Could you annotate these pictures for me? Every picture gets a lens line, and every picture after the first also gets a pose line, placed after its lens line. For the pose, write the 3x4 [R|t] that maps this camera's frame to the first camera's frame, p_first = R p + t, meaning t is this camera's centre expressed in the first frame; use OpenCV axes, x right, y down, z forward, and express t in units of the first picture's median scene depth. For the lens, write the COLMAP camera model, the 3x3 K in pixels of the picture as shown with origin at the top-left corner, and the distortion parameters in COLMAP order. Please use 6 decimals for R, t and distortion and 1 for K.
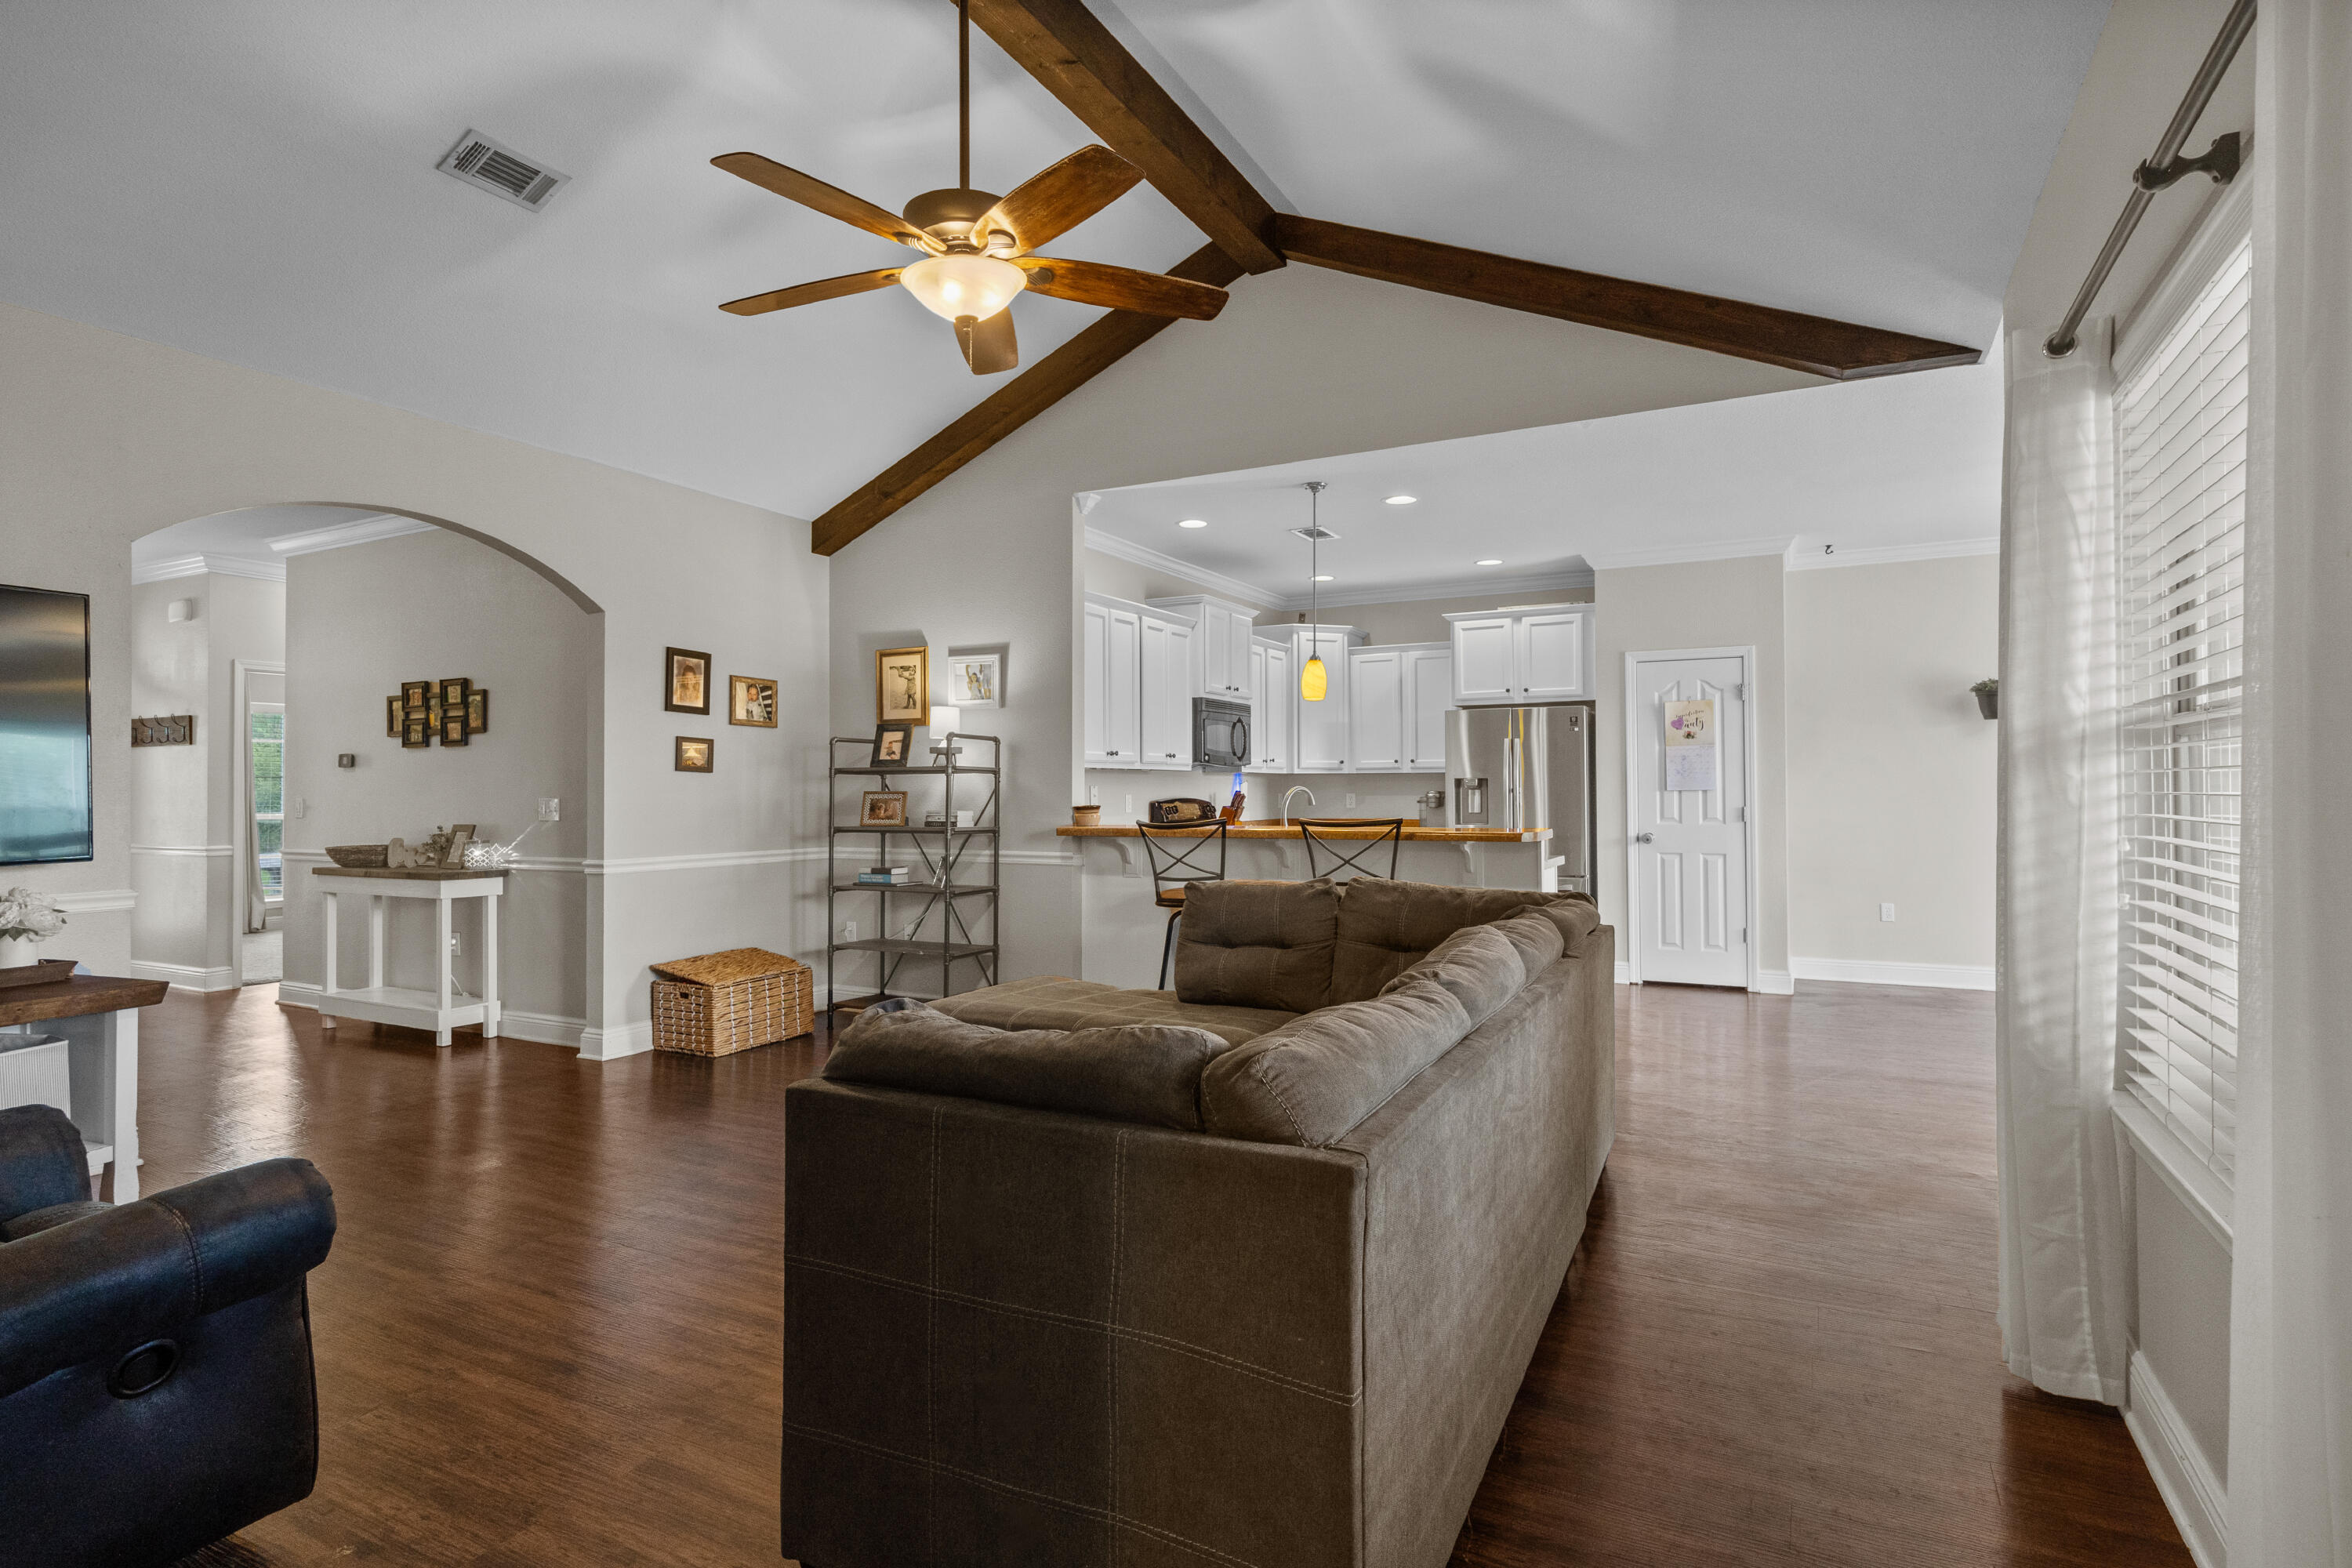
lens RADIAL K [[1207.7, 0, 1181.0], [0, 1207.7, 781.7], [0, 0, 1]] dist [0.002603, 0.000060]
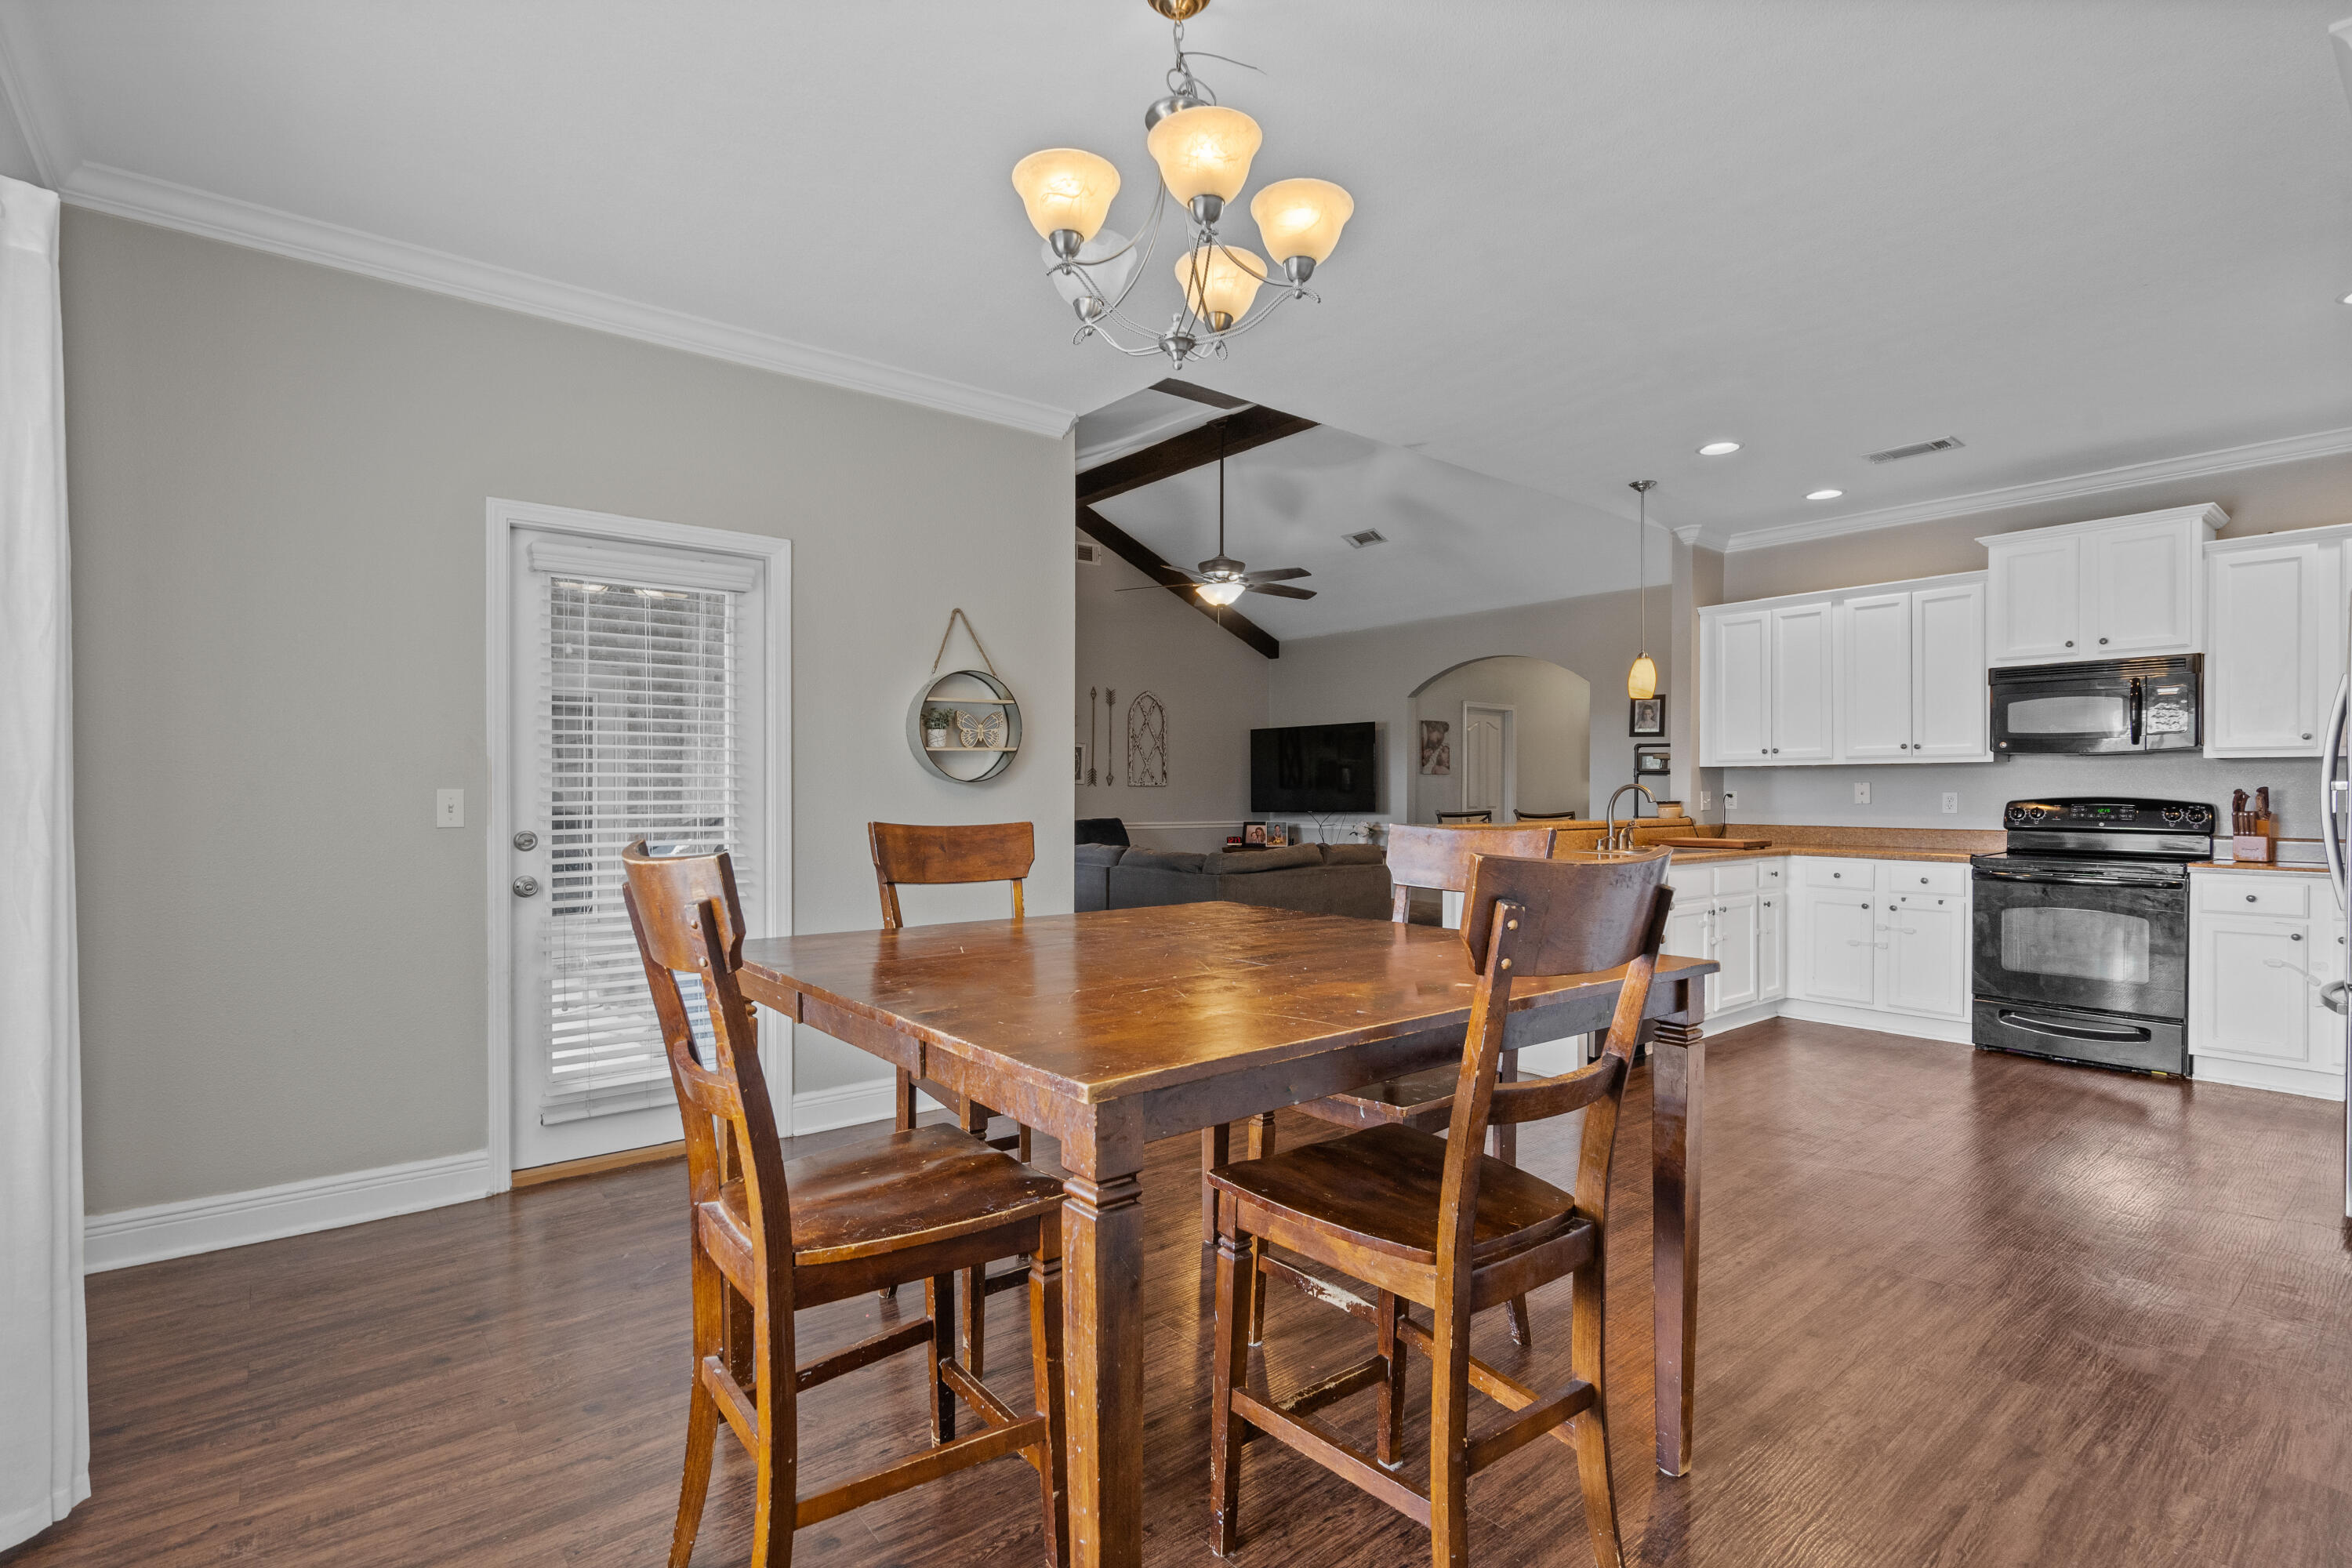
lens RADIAL K [[1092.9, 0, 1161.8], [0, 1092.9, 794.3], [0, 0, 1]] dist [-0.001307, -0.000232]
pose [[-0.404876, 0.002981, -0.914367, 1.101288], [0.003786, 0.999992, 0.001584, 0.011290], [0.914364, -0.002821, -0.404883, 0.982751]]
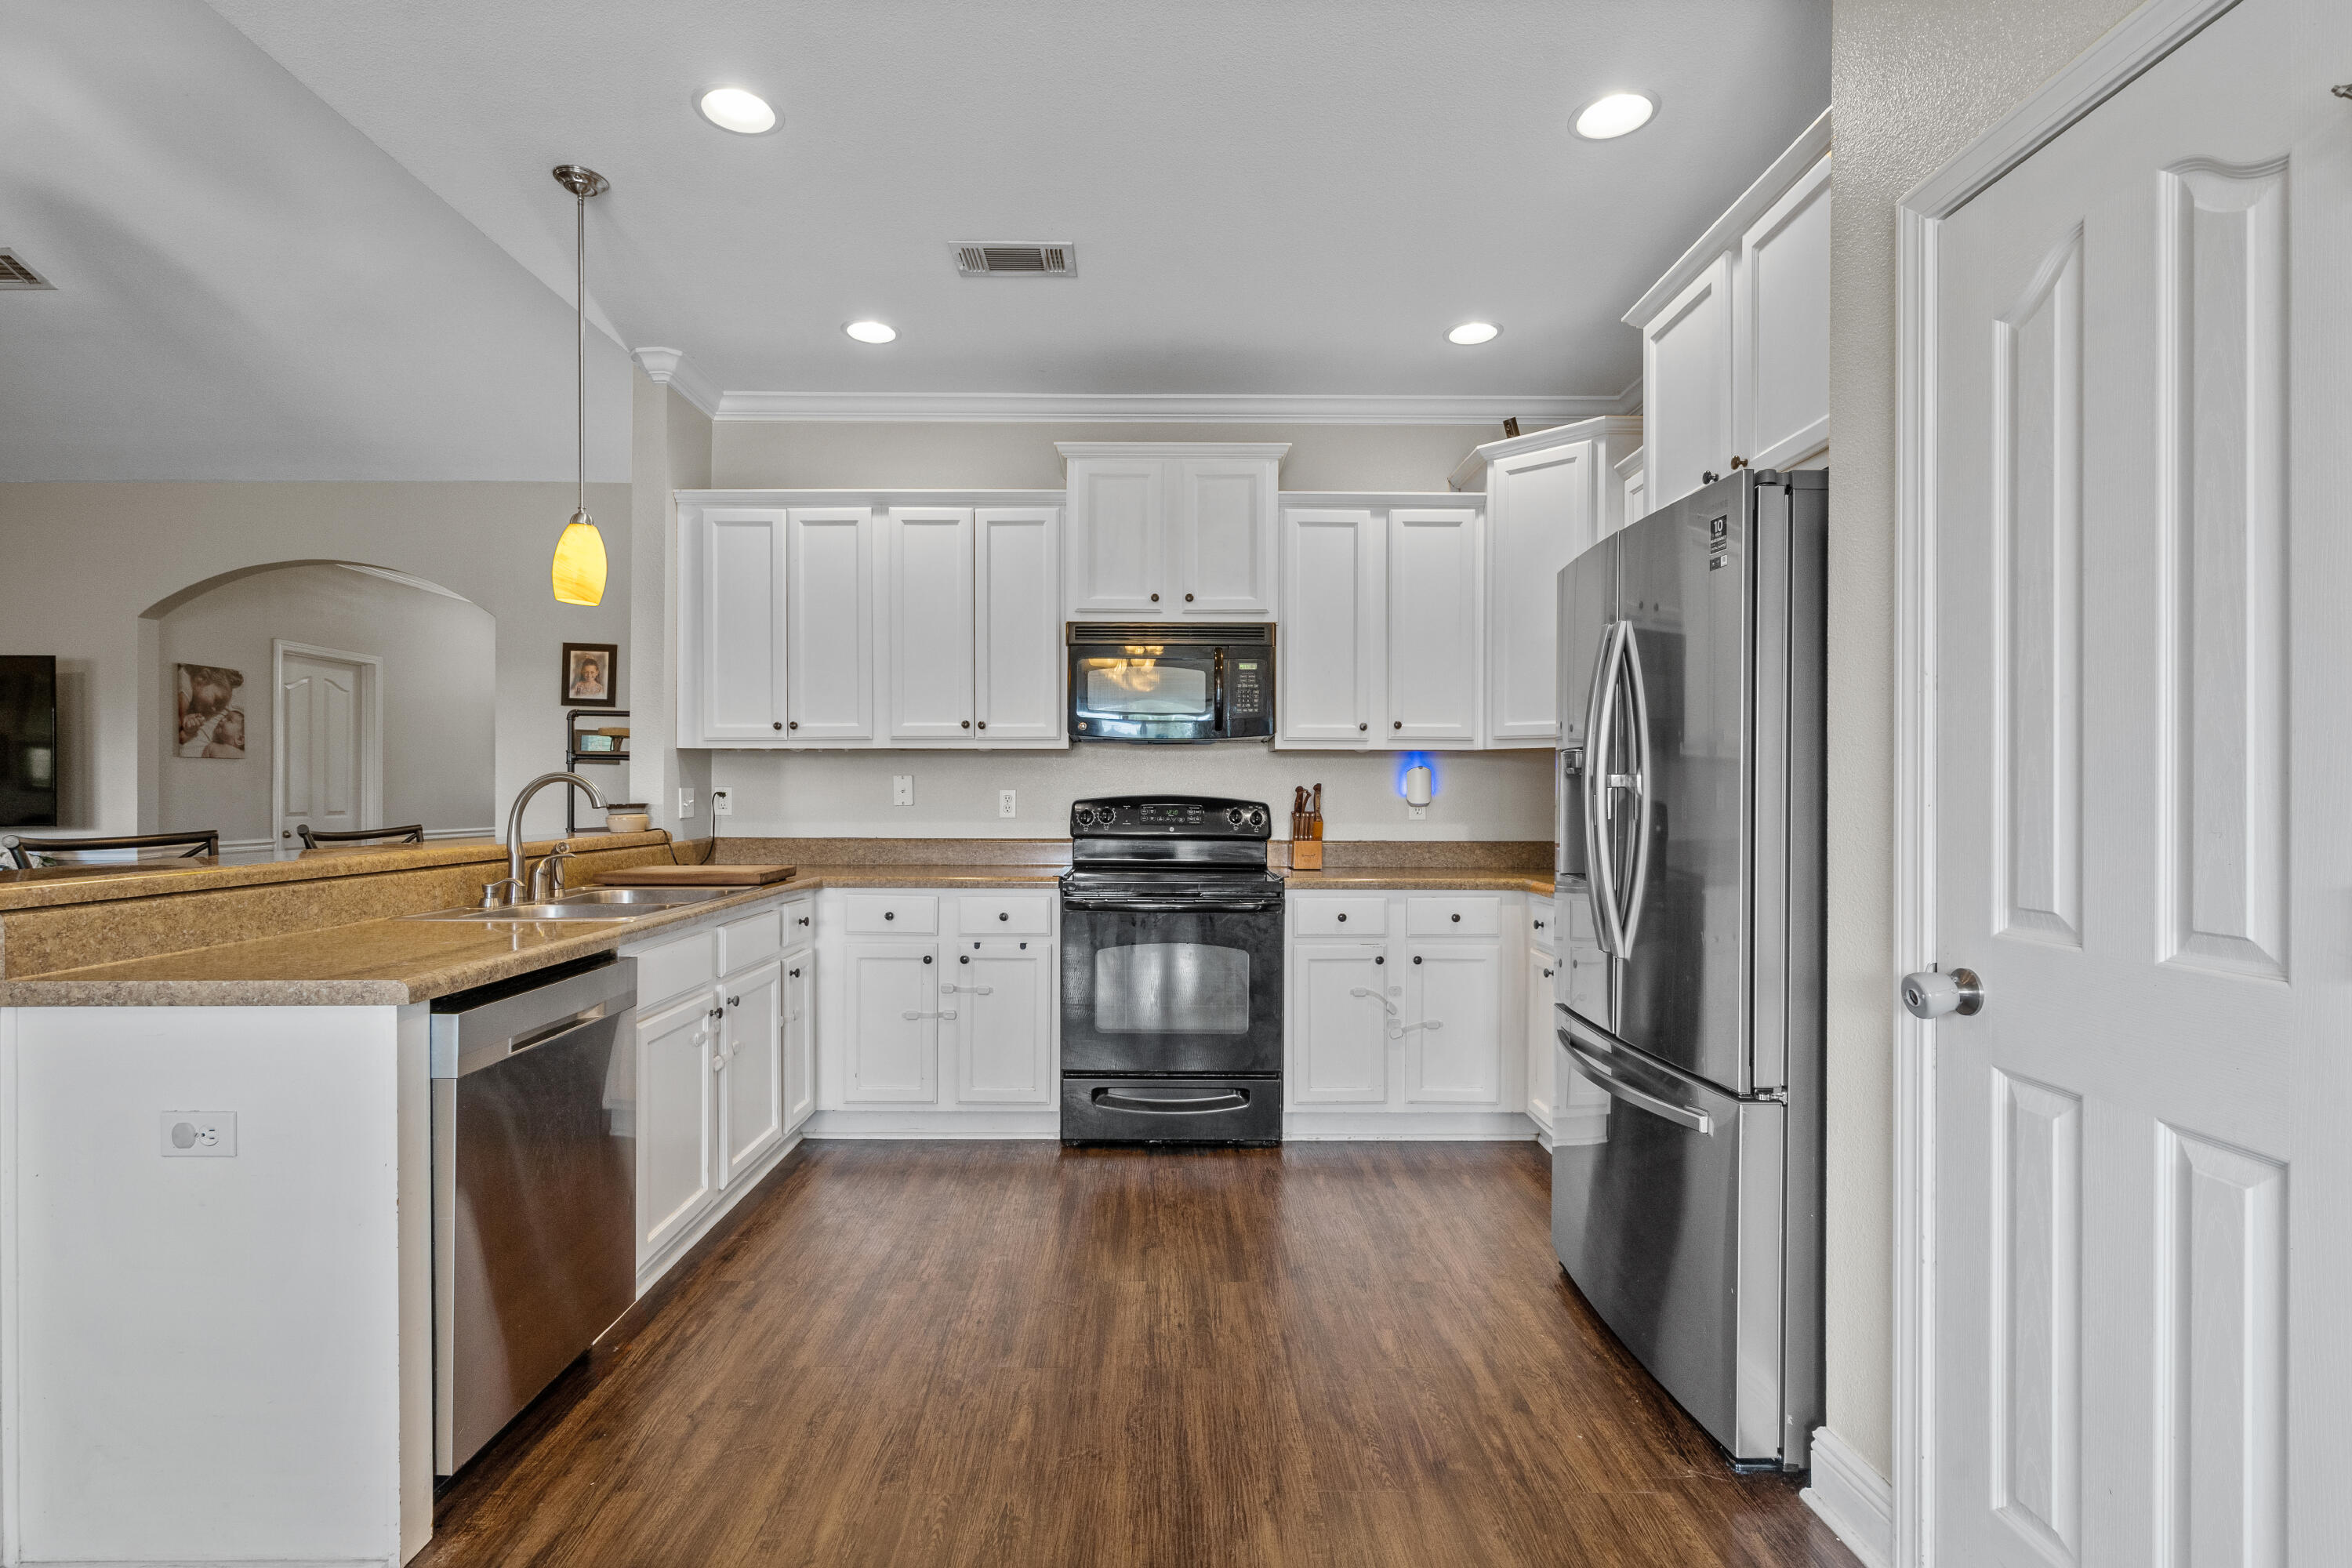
lens RADIAL K [[1092.9, 0, 1171.9], [0, 1092.9, 791.9], [0, 0, 1]] dist [-0.001307, -0.000232]
pose [[0.472632, 0.003325, -0.881254, 0.622456], [0.002091, 0.999986, 0.004895, 0.011981], [0.881257, -0.004156, 0.472618, 0.982261]]
